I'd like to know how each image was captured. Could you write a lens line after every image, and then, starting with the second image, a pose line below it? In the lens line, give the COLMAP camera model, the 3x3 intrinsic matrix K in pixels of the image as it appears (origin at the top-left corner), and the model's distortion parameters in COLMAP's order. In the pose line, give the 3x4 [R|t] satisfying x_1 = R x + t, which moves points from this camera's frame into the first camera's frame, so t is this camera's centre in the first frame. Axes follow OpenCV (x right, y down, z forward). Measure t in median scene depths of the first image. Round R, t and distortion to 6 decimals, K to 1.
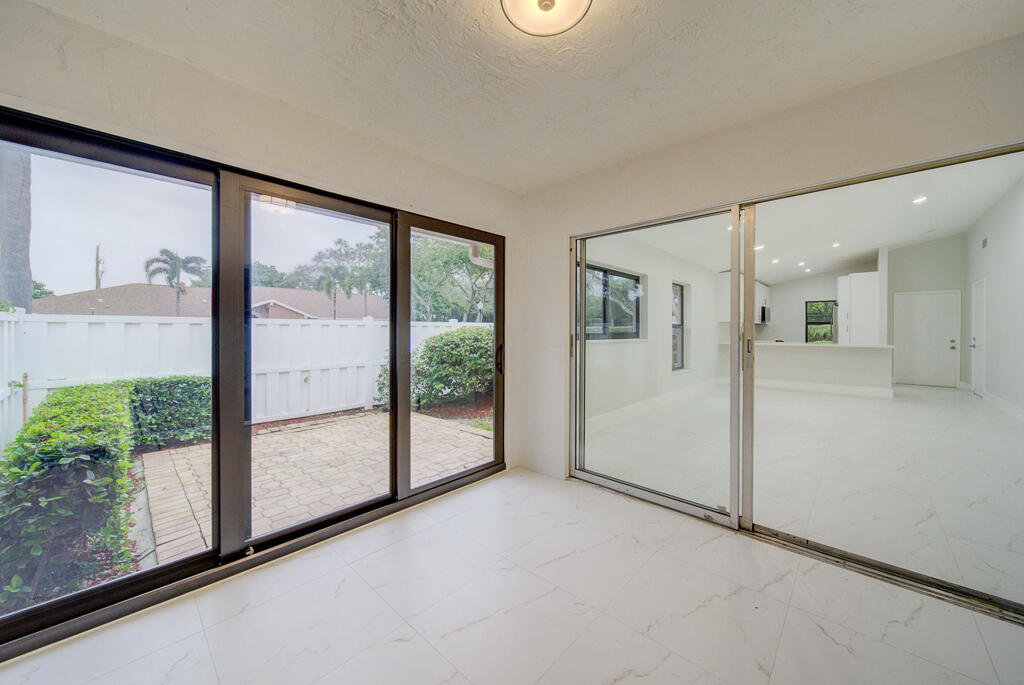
lens RADIAL K [[368.7, 0, 515.4], [0, 368.7, 329.9], [0, 0, 1]] dist [-0.002147, -0.000229]
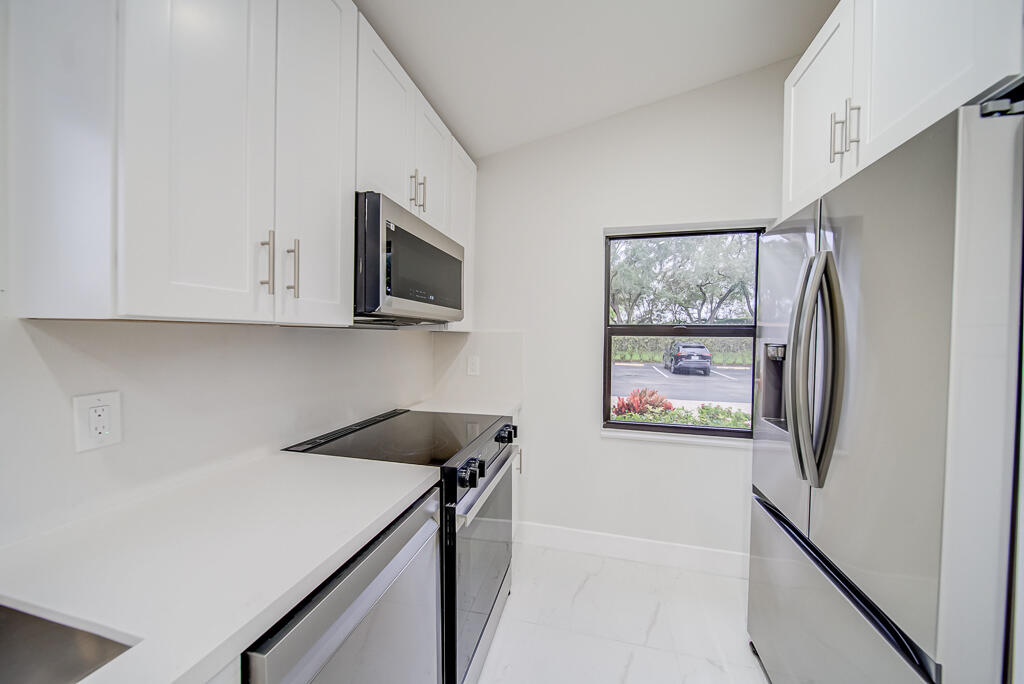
lens RADIAL K [[359.9, 0, 515.0], [0, 359.9, 341.3], [0, 0, 1]] dist [-0.001023, -0.000316]
pose [[0.871761, -0.002549, 0.489925, 0.814958], [-0.007417, 0.999803, 0.018400, -0.019736], [-0.489875, -0.019675, 0.871571, 1.076133]]
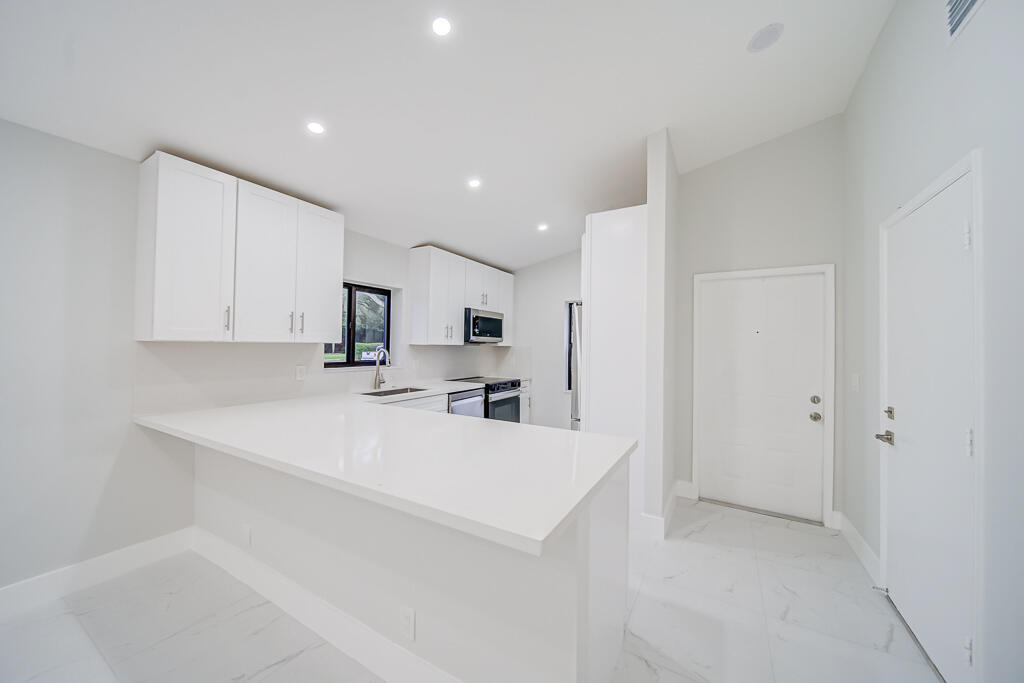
lens RADIAL K [[359.9, 0, 515.0], [0, 359.9, 340.8], [0, 0, 1]] dist [-0.001023, -0.000316]
pose [[0.974442, 0.013388, 0.224239, 0.782786], [-0.010214, 0.999831, -0.015307, -0.021266], [-0.224406, 0.012626, 0.974414, 0.688988]]
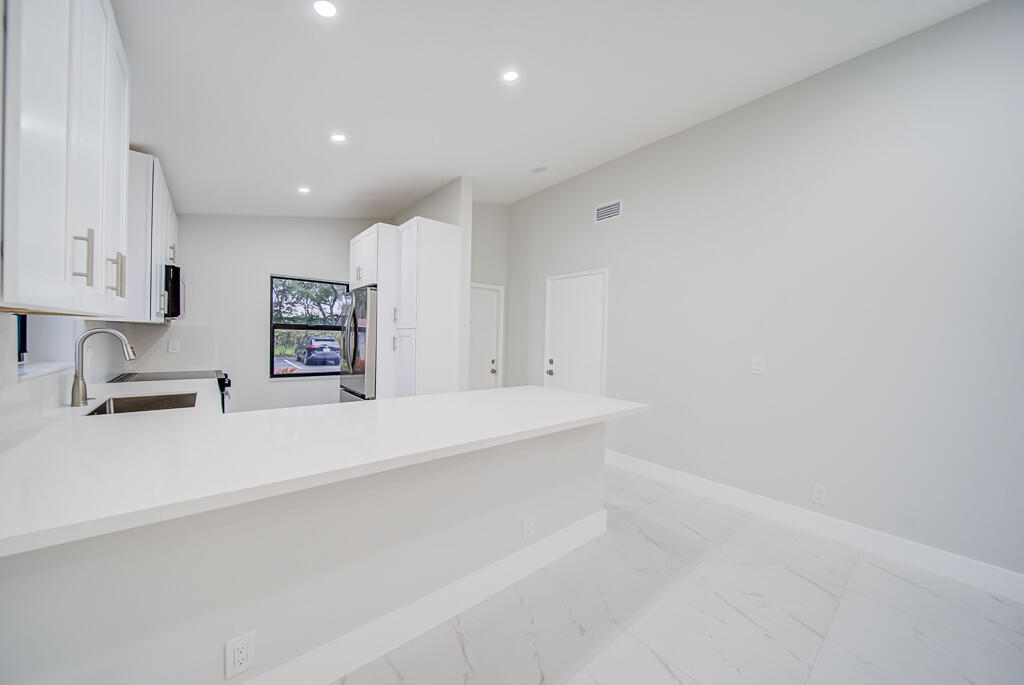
lens RADIAL K [[359.9, 0, 515.0], [0, 359.9, 341.8], [0, 0, 1]] dist [-0.001023, -0.000316]
pose [[0.115996, -0.016750, 0.993108, 0.524278], [-0.022701, 0.999552, 0.019510, -0.019336], [-0.992990, -0.024808, 0.115563, 0.864535]]
